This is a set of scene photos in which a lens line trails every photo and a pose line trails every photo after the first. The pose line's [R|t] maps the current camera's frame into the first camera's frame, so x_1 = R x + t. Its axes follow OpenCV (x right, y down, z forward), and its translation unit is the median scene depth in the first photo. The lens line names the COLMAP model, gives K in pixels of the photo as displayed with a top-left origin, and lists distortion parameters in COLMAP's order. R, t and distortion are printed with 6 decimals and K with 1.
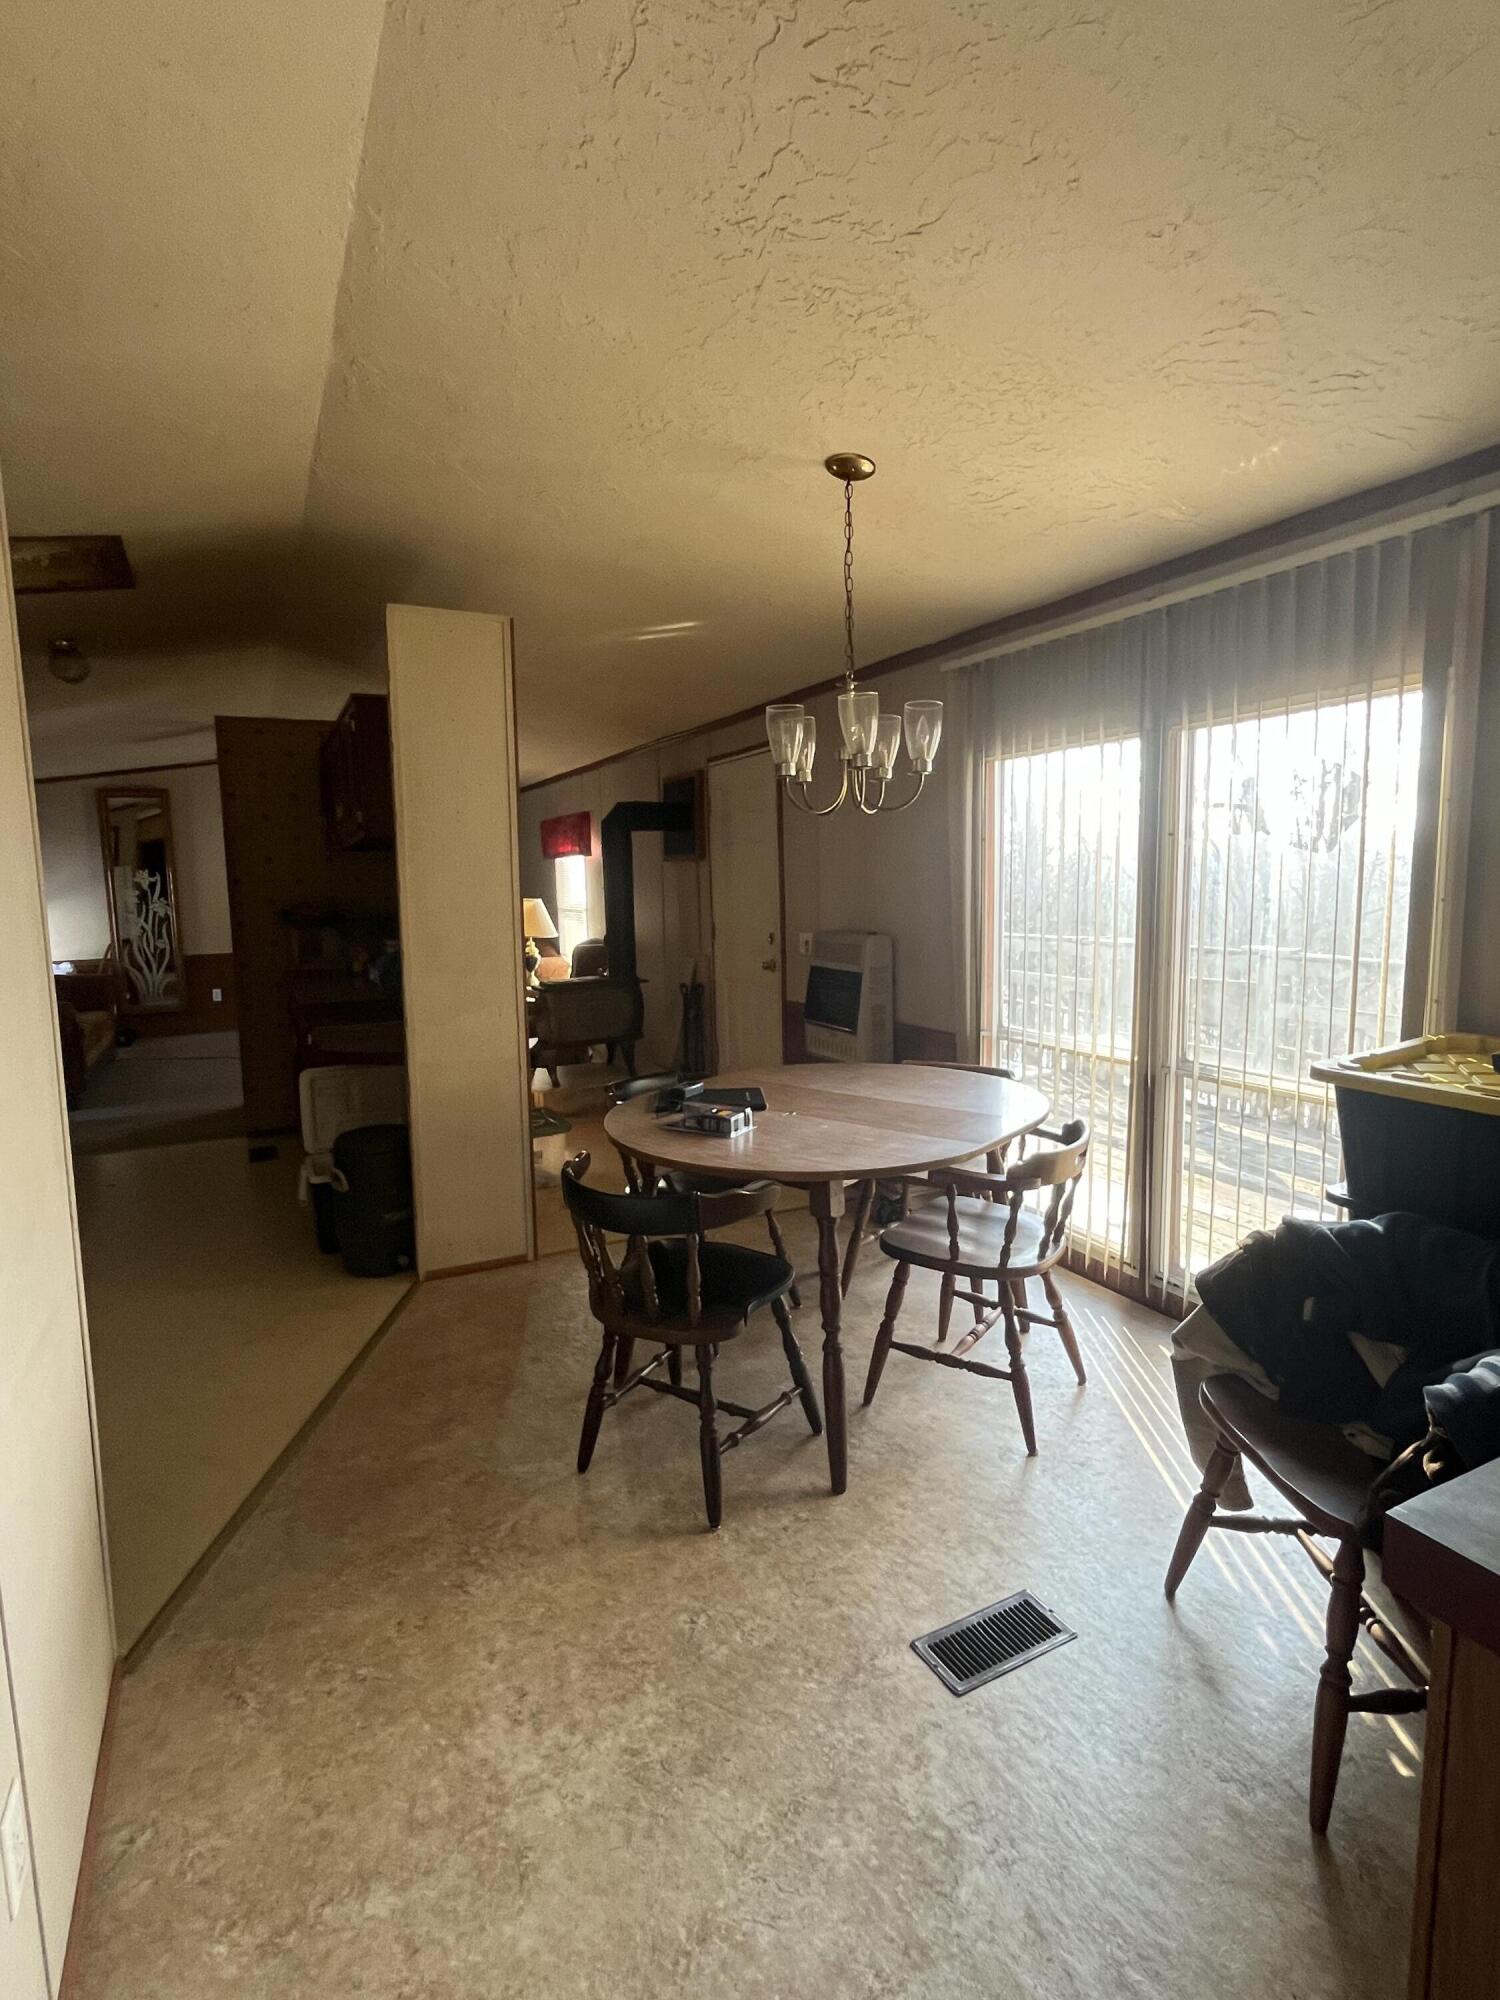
lens RADIAL K [[994.4, 0, 755.2], [0, 994.4, 990.1], [0, 0, 1]] dist [-0.001722, -0.000957]
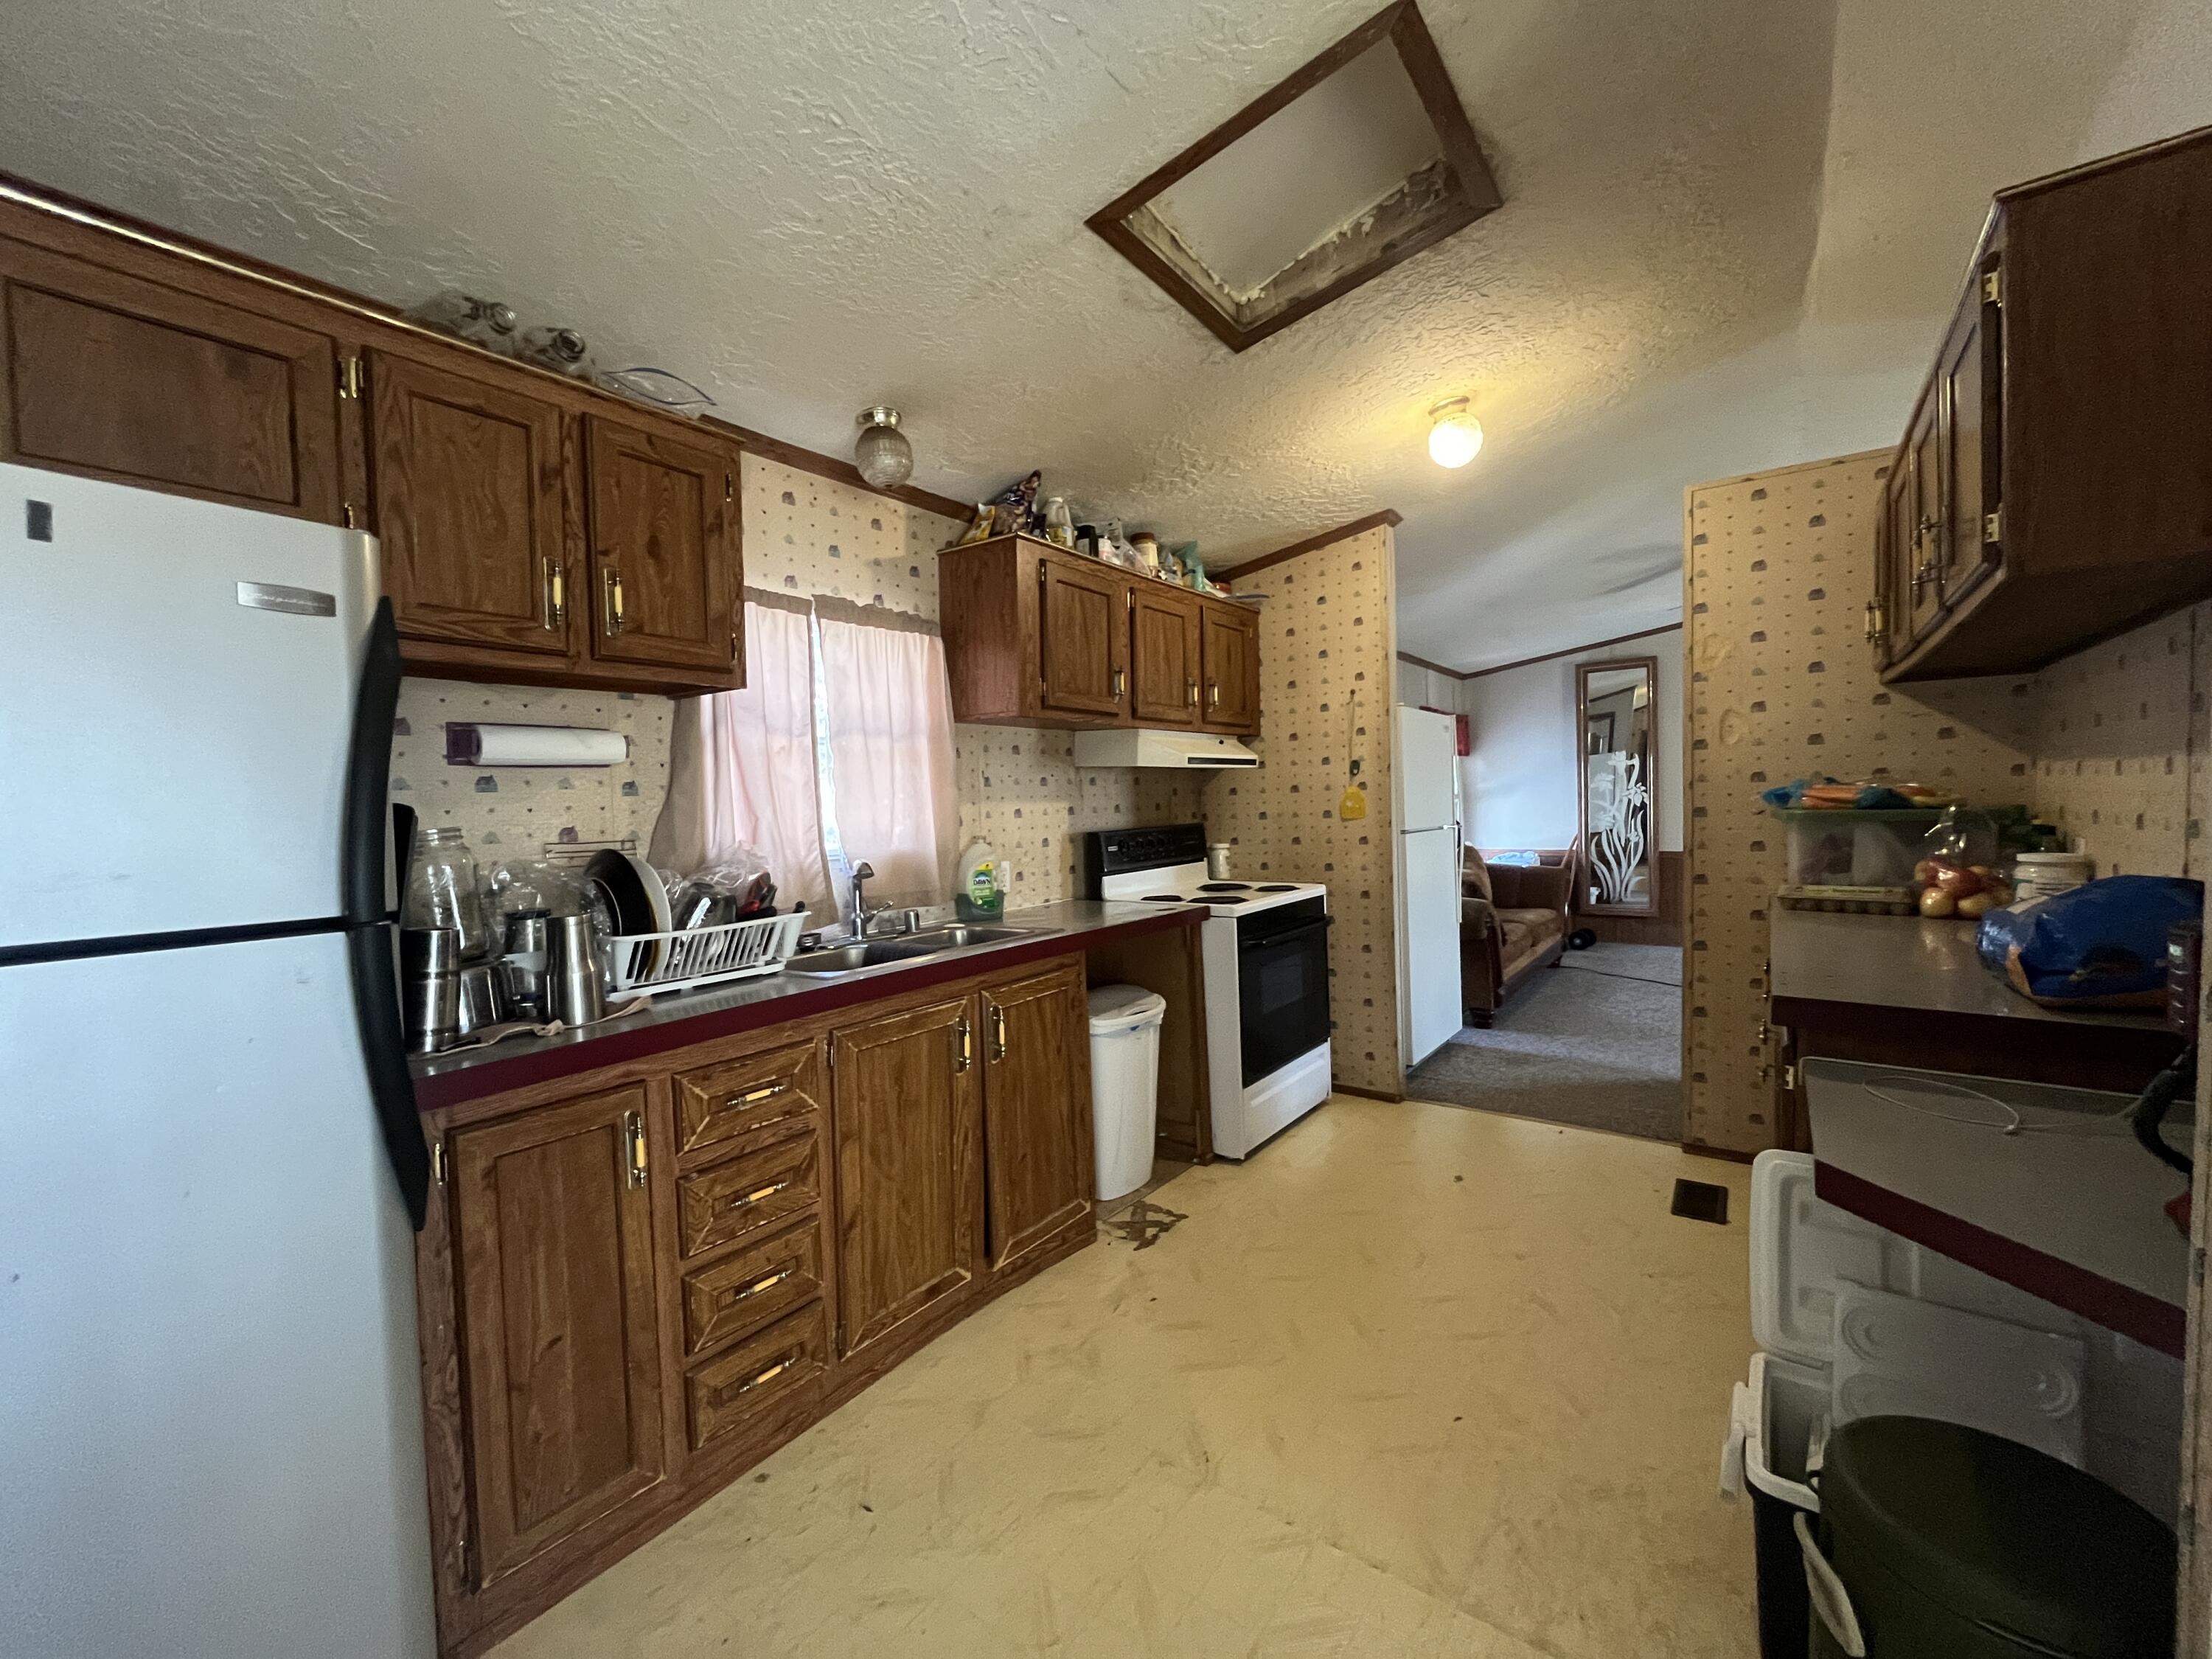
lens RADIAL K [[895.2, 0, 1106.0], [0, 895.2, 829.5], [0, 0, 1]] dist [-0.000615, -0.000291]
pose [[0.443372, 0.041163, -0.895392, -0.107860], [-0.088471, 0.996077, 0.001983, -0.013760], [0.891961, 0.078337, 0.445274, 0.251853]]
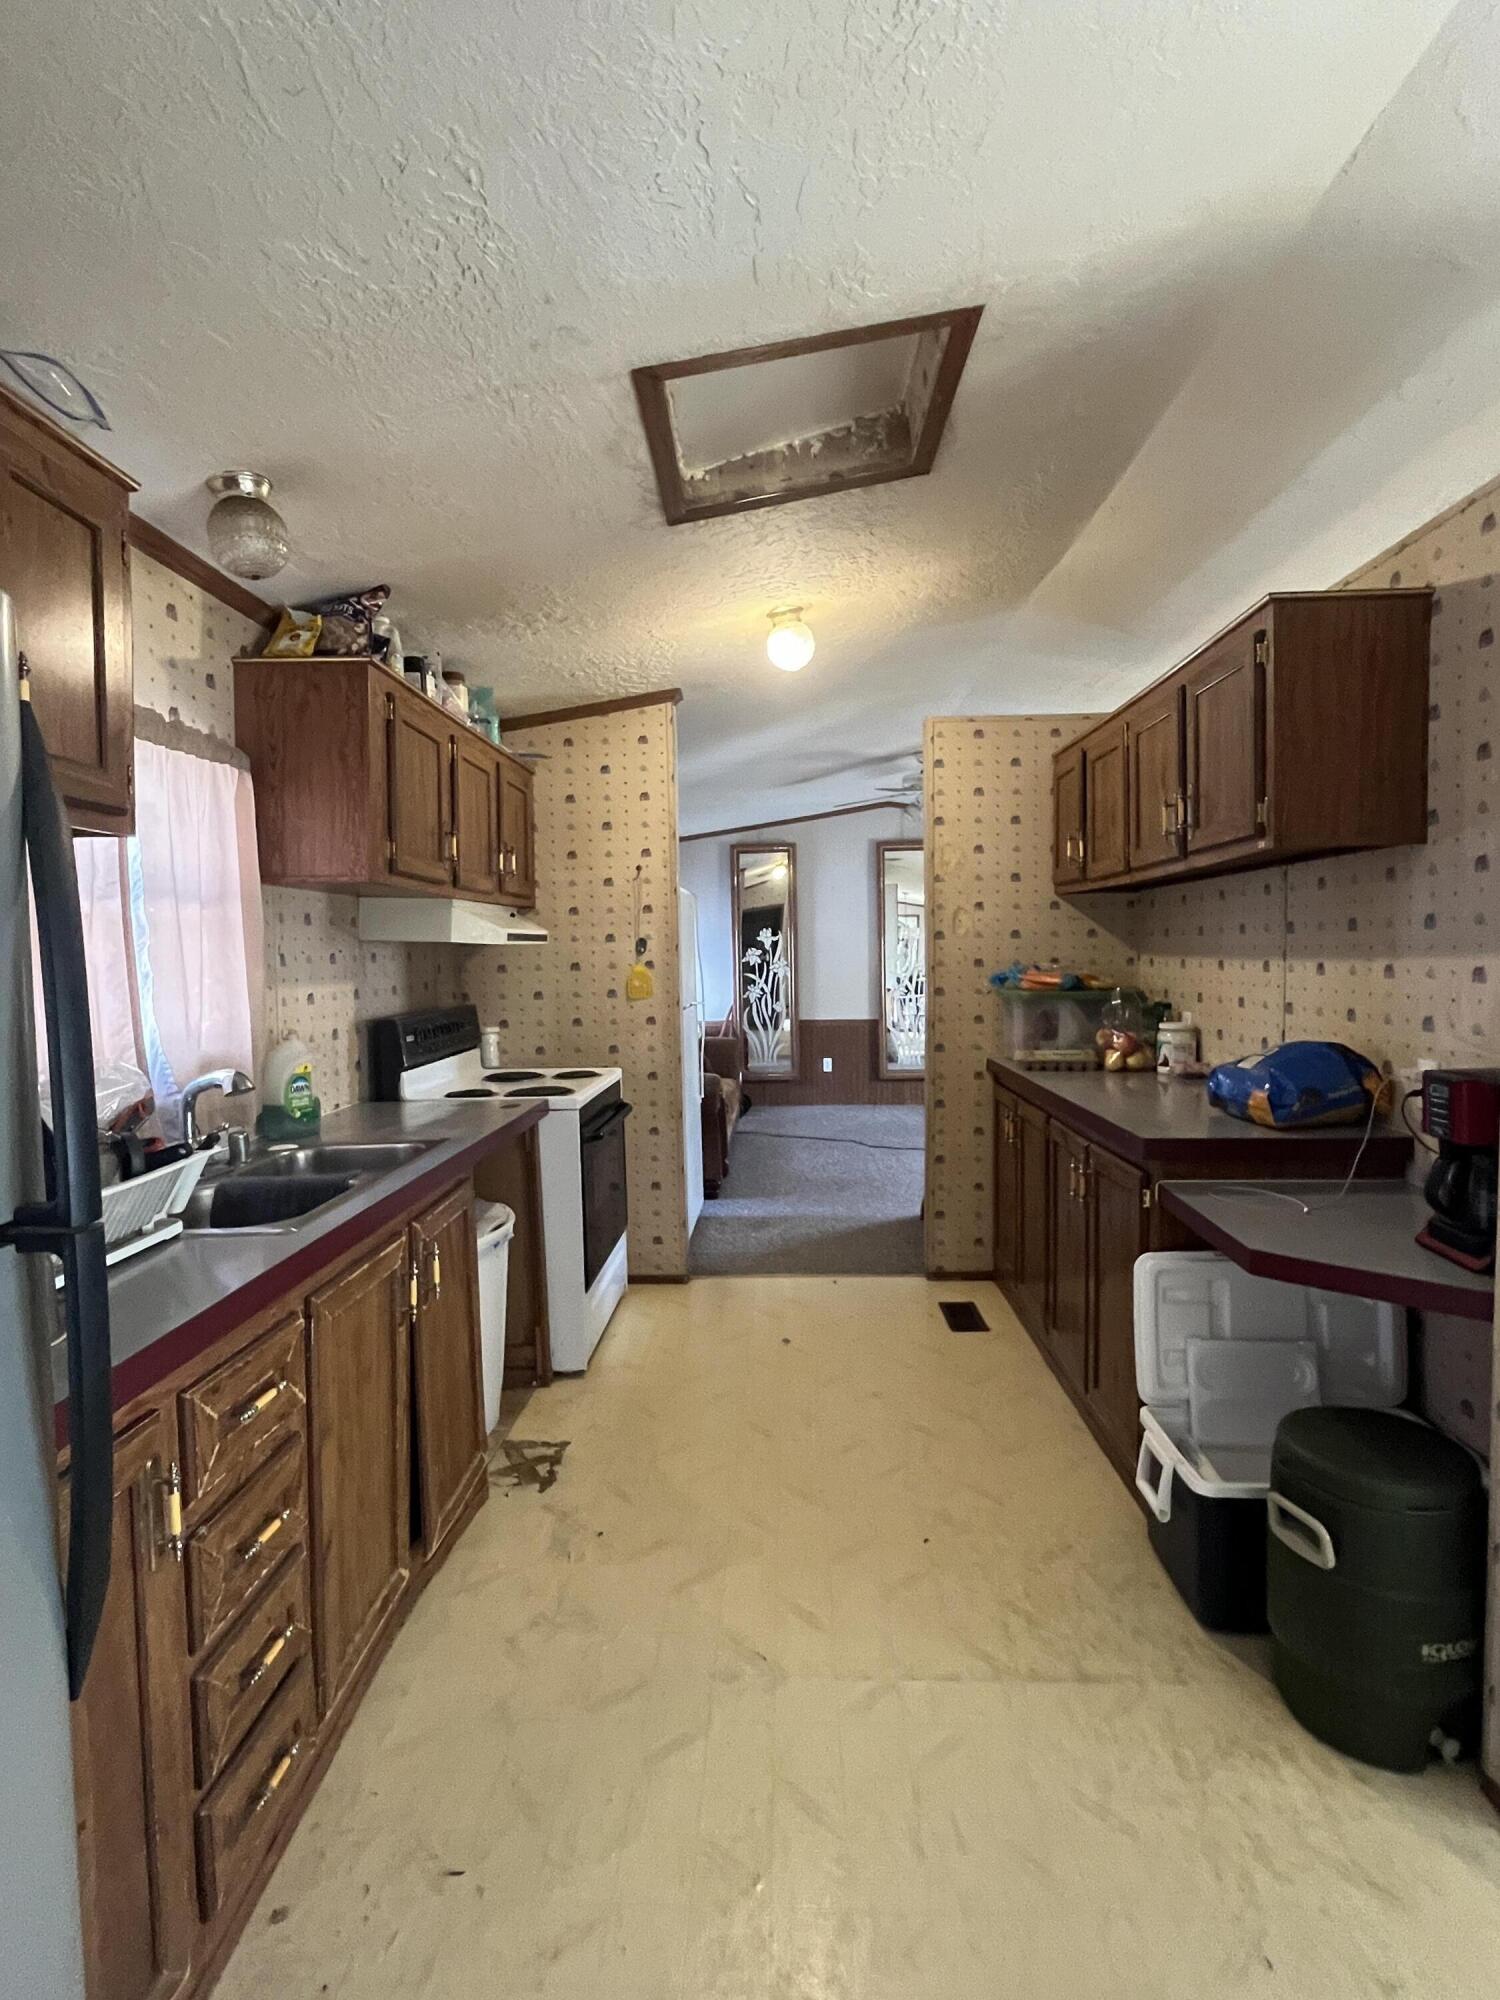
lens RADIAL K [[994.4, 0, 755.2], [0, 994.4, 990.1], [0, 0, 1]] dist [-0.001722, -0.000957]
pose [[0.874810, 0.029405, -0.483572, -0.168018], [-0.062850, 0.996610, -0.053098, -0.011229], [0.480371, 0.076843, 0.873692, 0.170562]]
